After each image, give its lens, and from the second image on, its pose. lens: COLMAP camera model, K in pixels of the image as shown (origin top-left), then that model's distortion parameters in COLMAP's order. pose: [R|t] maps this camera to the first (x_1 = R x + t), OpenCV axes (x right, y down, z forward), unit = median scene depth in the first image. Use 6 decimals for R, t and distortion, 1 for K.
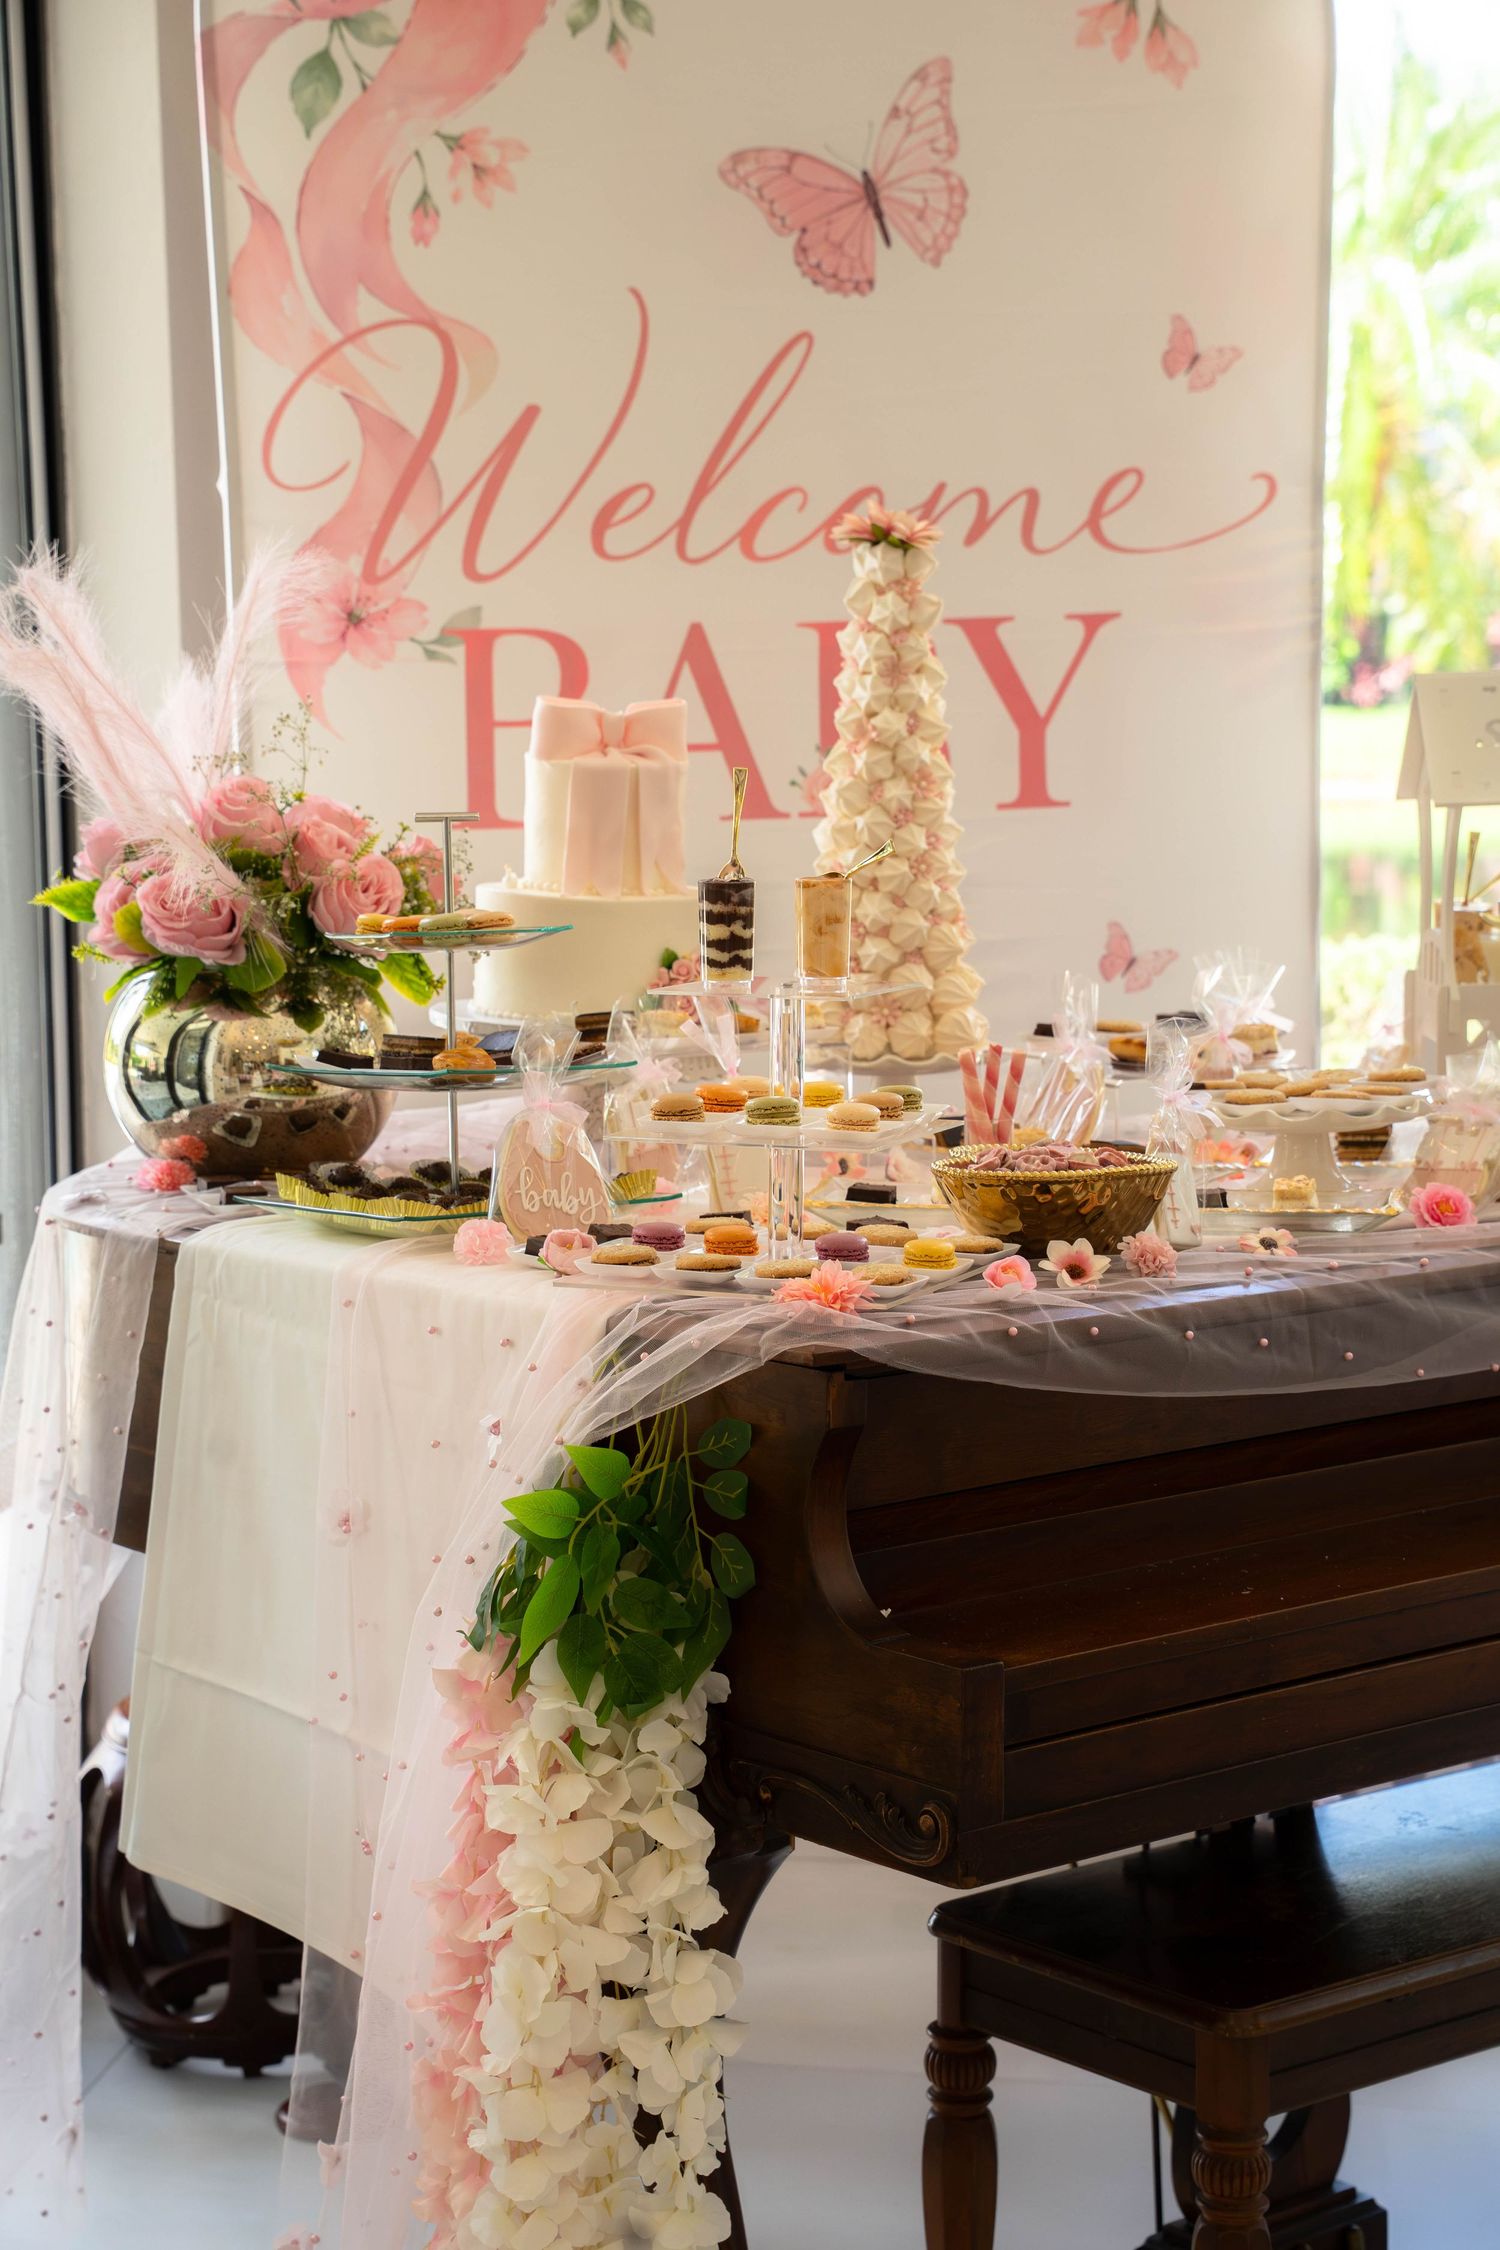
lens RADIAL K [[4380.1, 0, 767.9], [0, 4380.1, 1167.5], [0, 0, 1]] dist [0.380322, 0.000000]
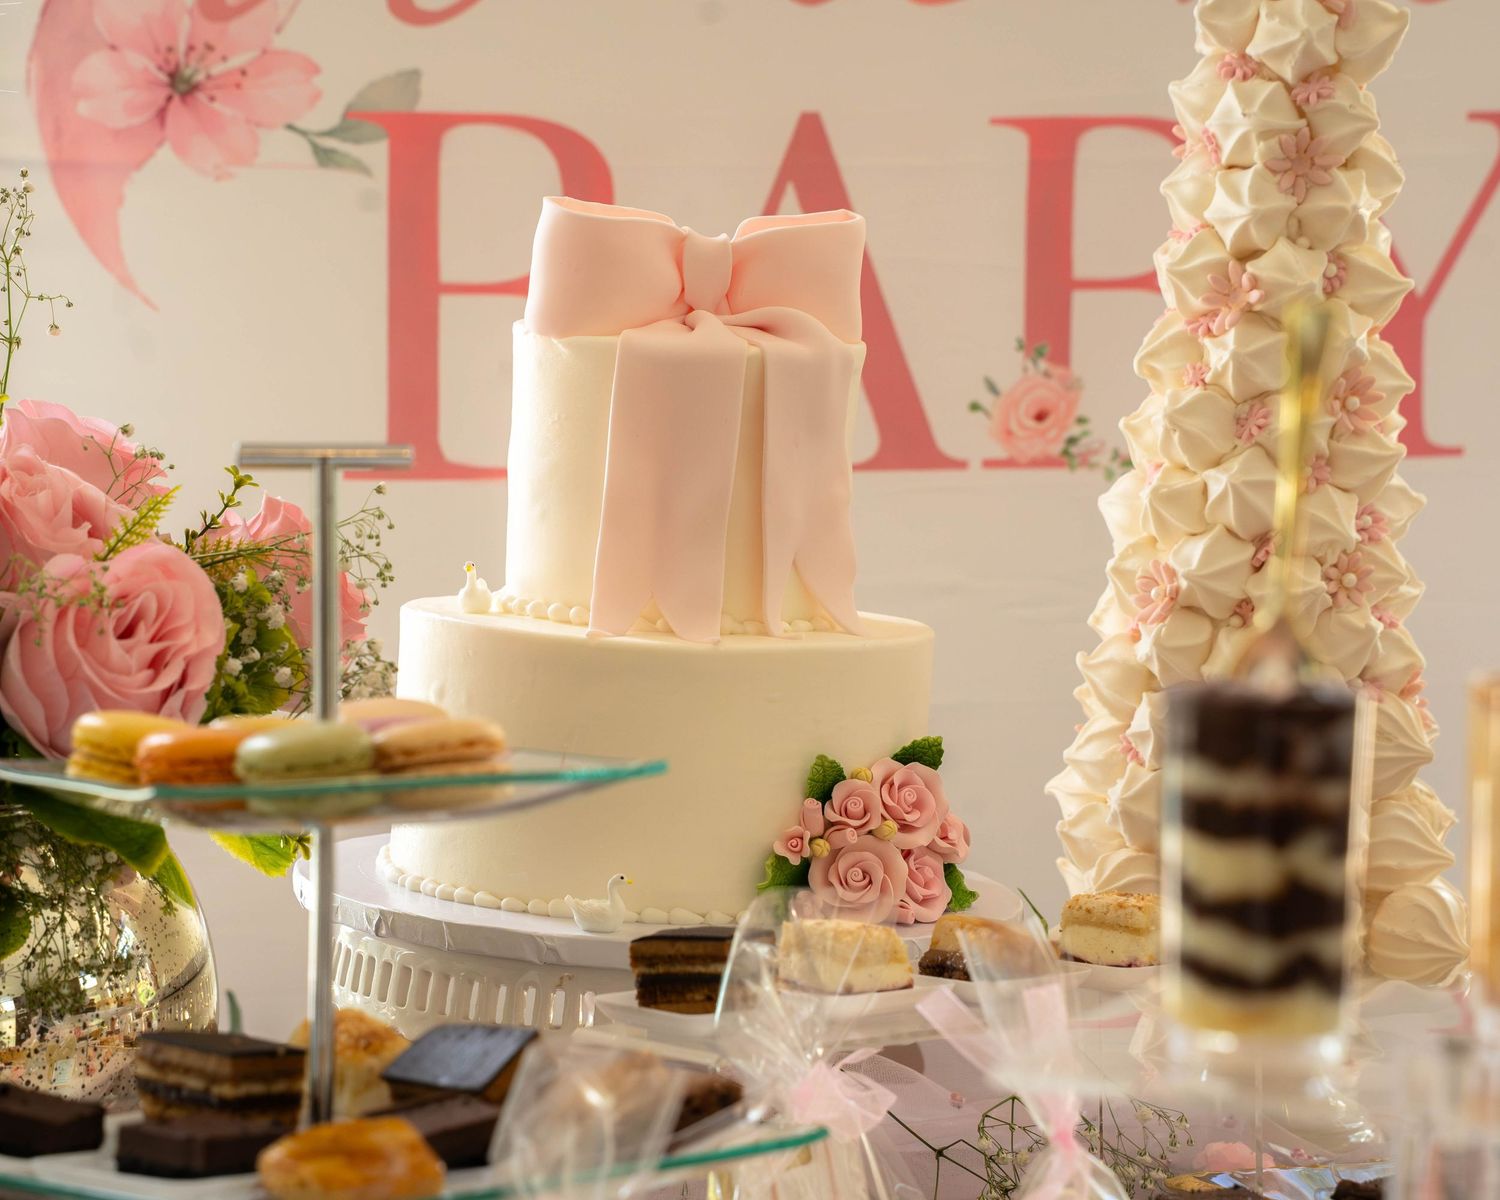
lens RADIAL K [[3889.0, 0, 677.7], [0, 3889.0, 655.5], [0, 0, 1]] dist [0.409048, 0.000000]
pose [[0.999809, 0.018769, 0.005432, -0.038759], [-0.018598, 0.999377, -0.029985, -0.046406], [-0.005991, 0.029879, 0.999536, 0.581428]]
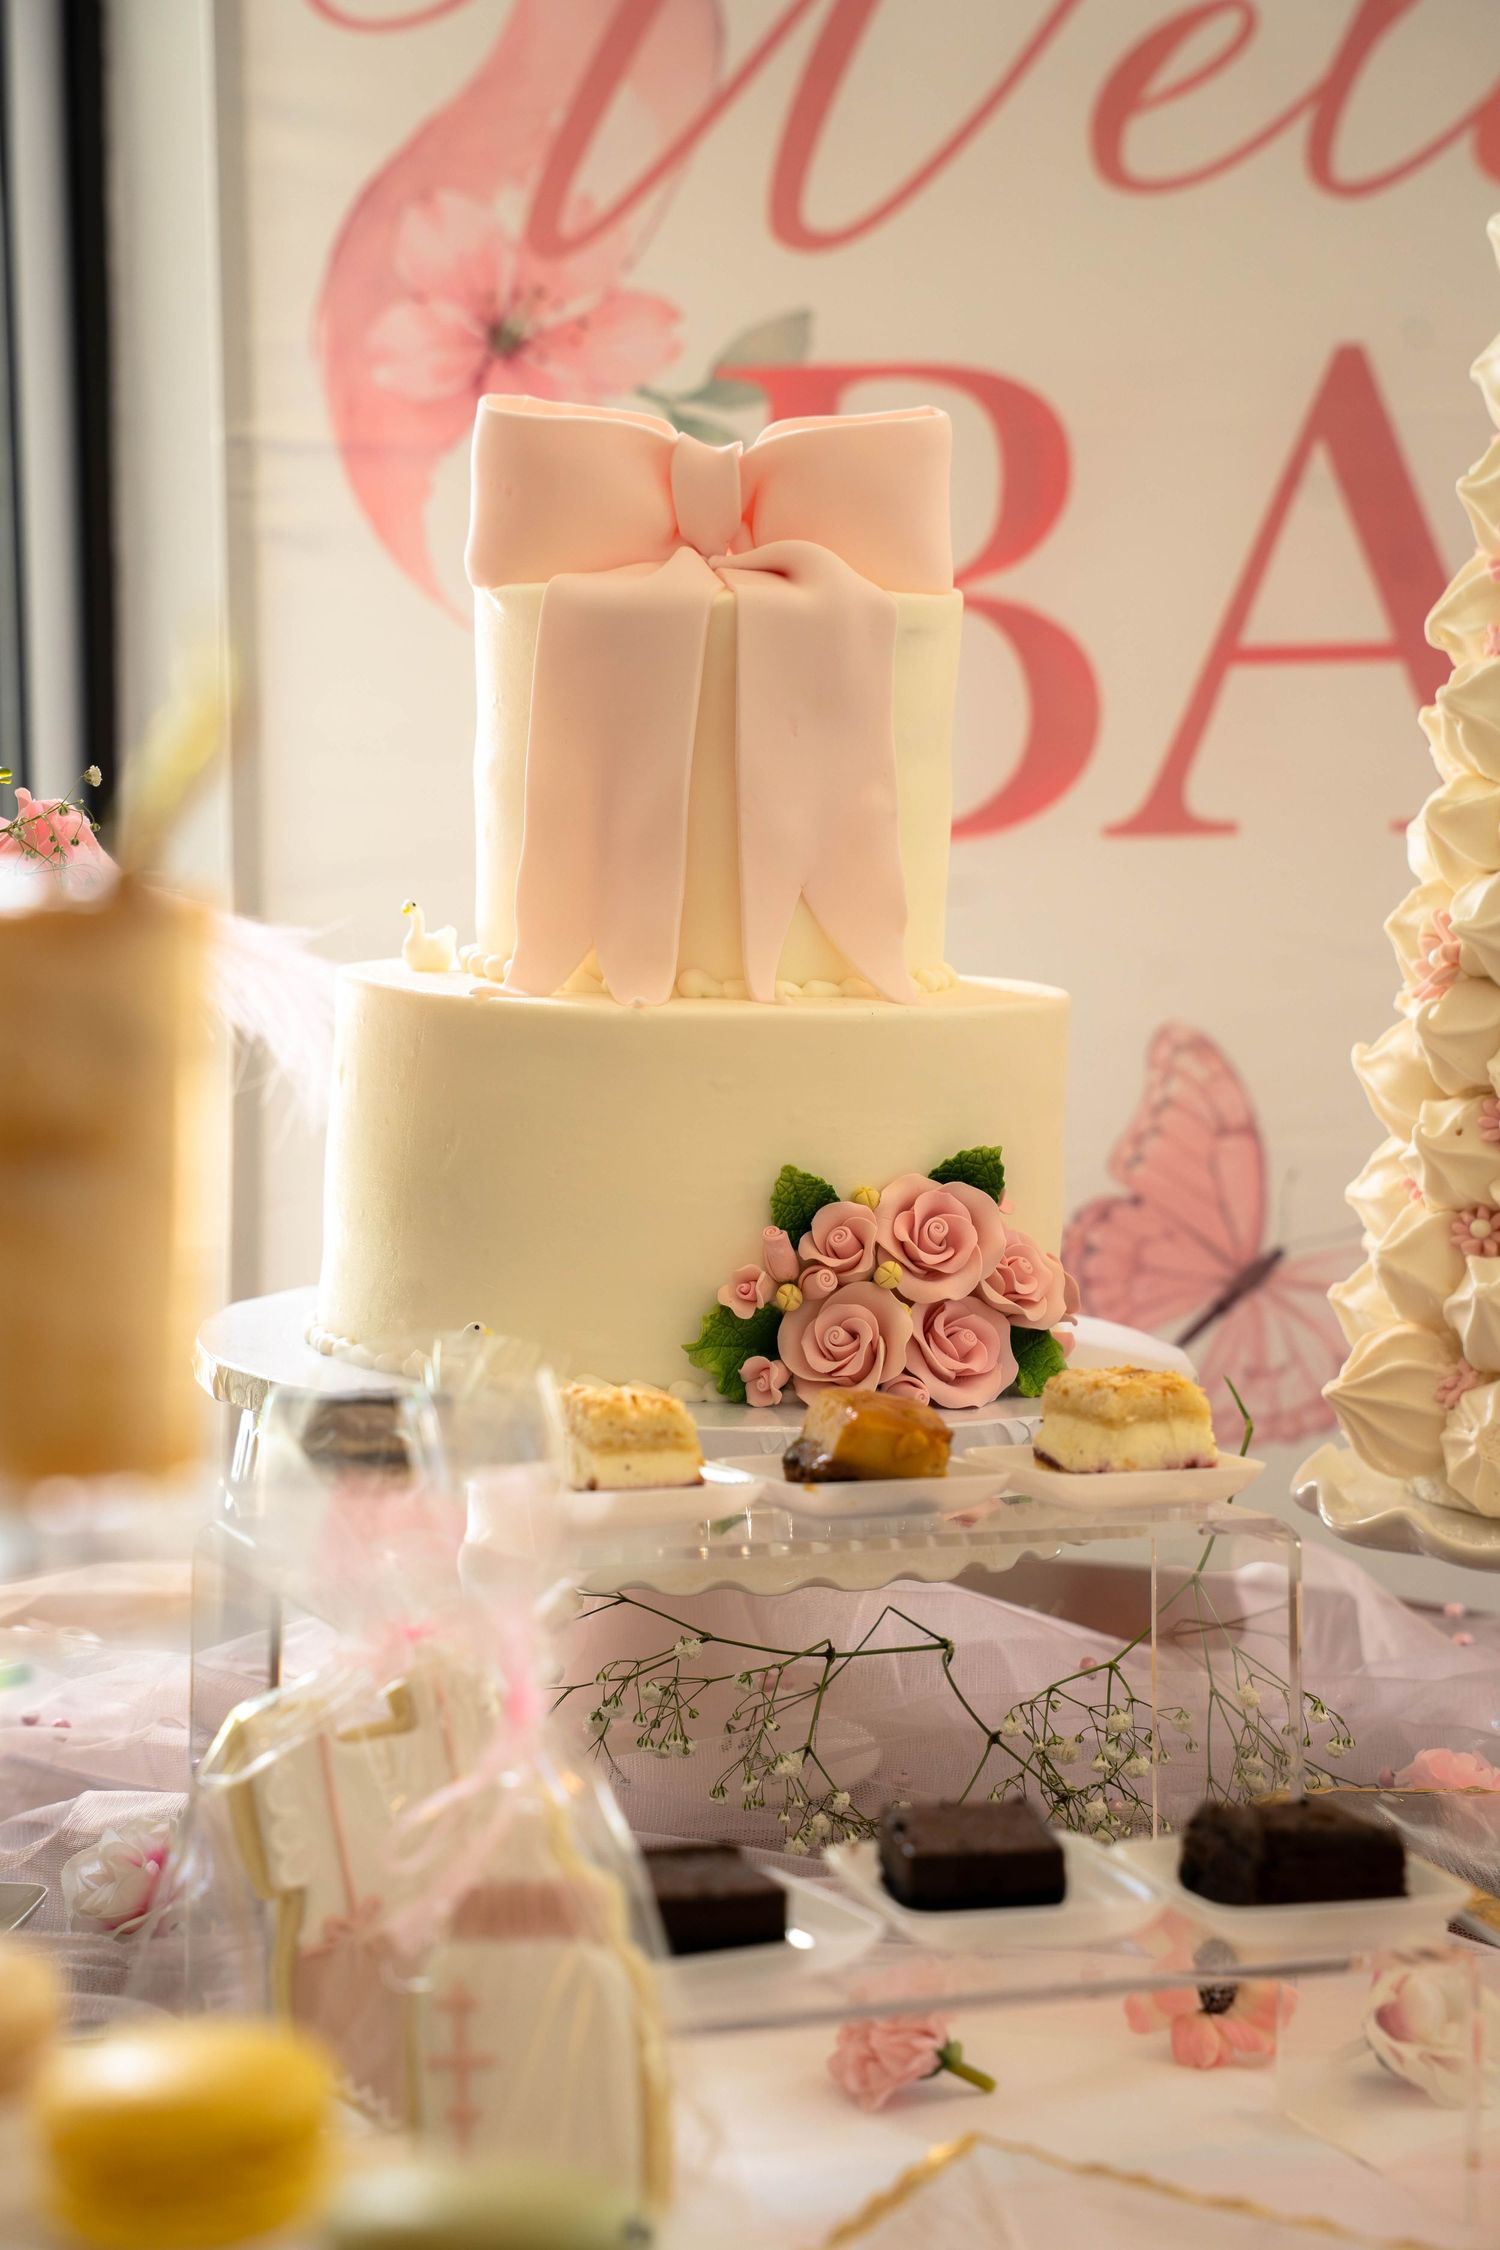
lens RADIAL K [[4380.1, 0, 747.2], [0, 4380.1, 1135.5], [0, 0, 1]] dist [0.380322, 0.000000]
pose [[0.949025, 0.035258, -0.313224, 0.070923], [-0.045884, 0.998592, -0.026616, -0.042183], [0.311845, 0.039631, 0.949306, 0.673619]]
